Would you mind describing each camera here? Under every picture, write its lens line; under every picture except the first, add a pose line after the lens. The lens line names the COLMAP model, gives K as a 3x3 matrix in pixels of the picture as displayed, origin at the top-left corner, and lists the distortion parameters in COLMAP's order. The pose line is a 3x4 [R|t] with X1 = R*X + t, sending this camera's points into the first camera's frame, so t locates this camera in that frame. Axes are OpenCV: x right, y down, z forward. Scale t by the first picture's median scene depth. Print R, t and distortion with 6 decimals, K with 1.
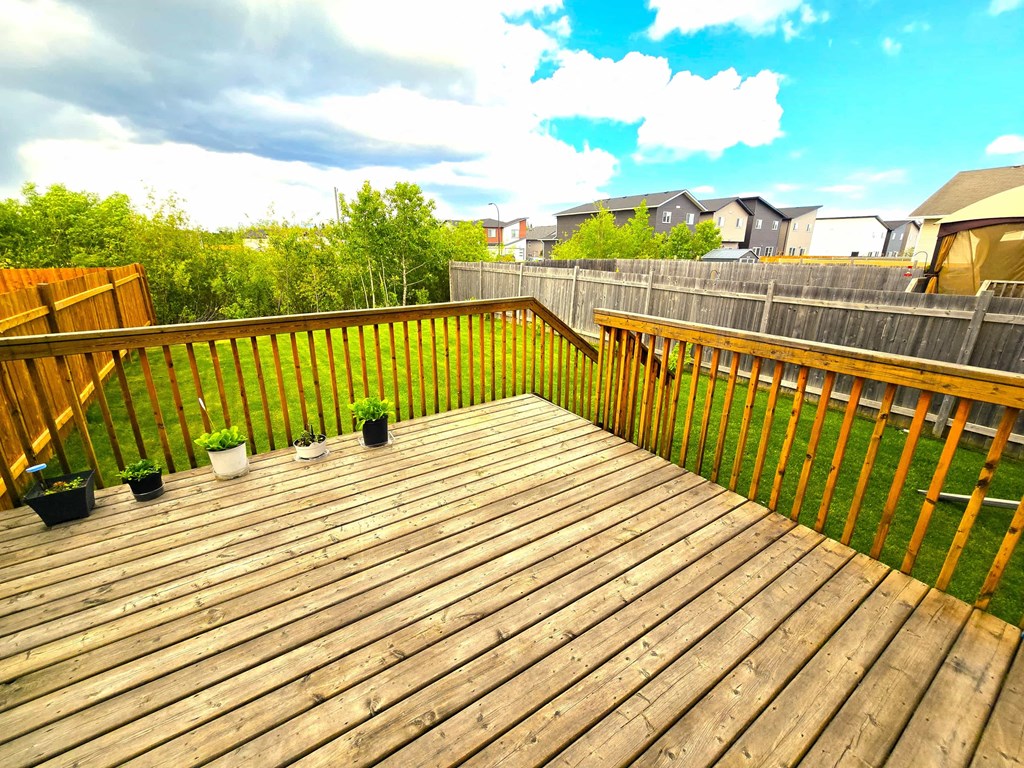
lens RADIAL K [[424.1, 0, 509.8], [0, 424.1, 385.2], [0, 0, 1]] dist [-0.001674, -0.000782]
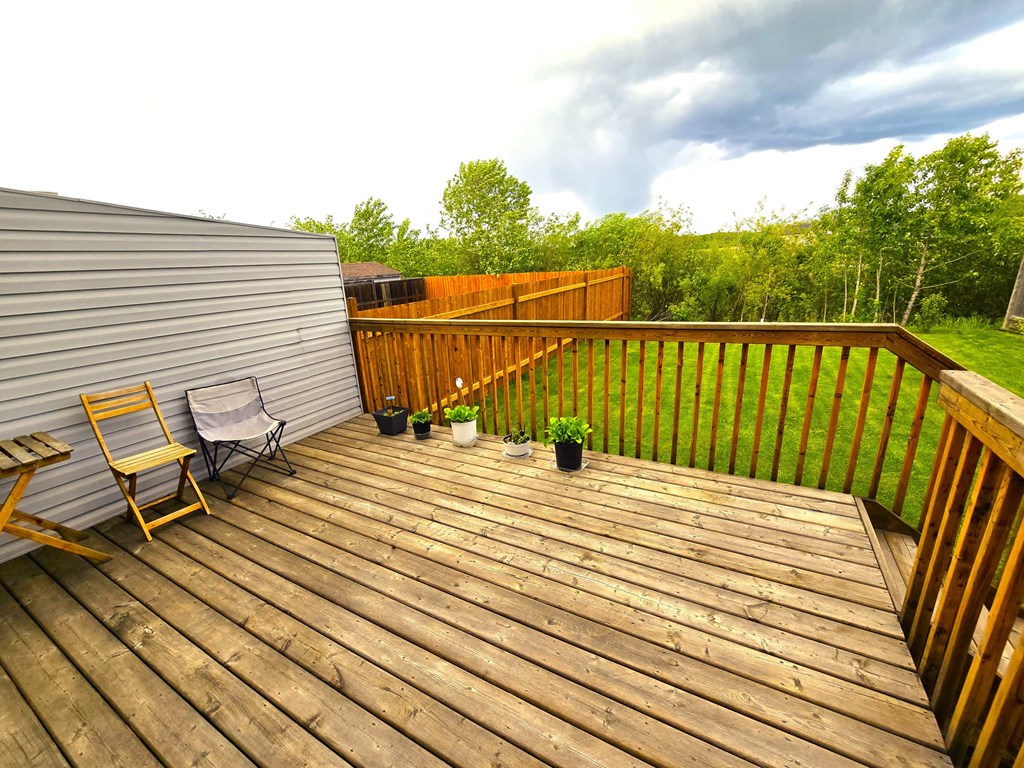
lens RADIAL K [[424.1, 0, 512.4], [0, 424.1, 384.8], [0, 0, 1]] dist [-0.001674, -0.000782]
pose [[0.456102, 0.220178, -0.862260, 0.432032], [-0.217201, 0.967151, 0.132071, -0.147494], [0.863015, 0.127046, 0.488942, 0.497517]]
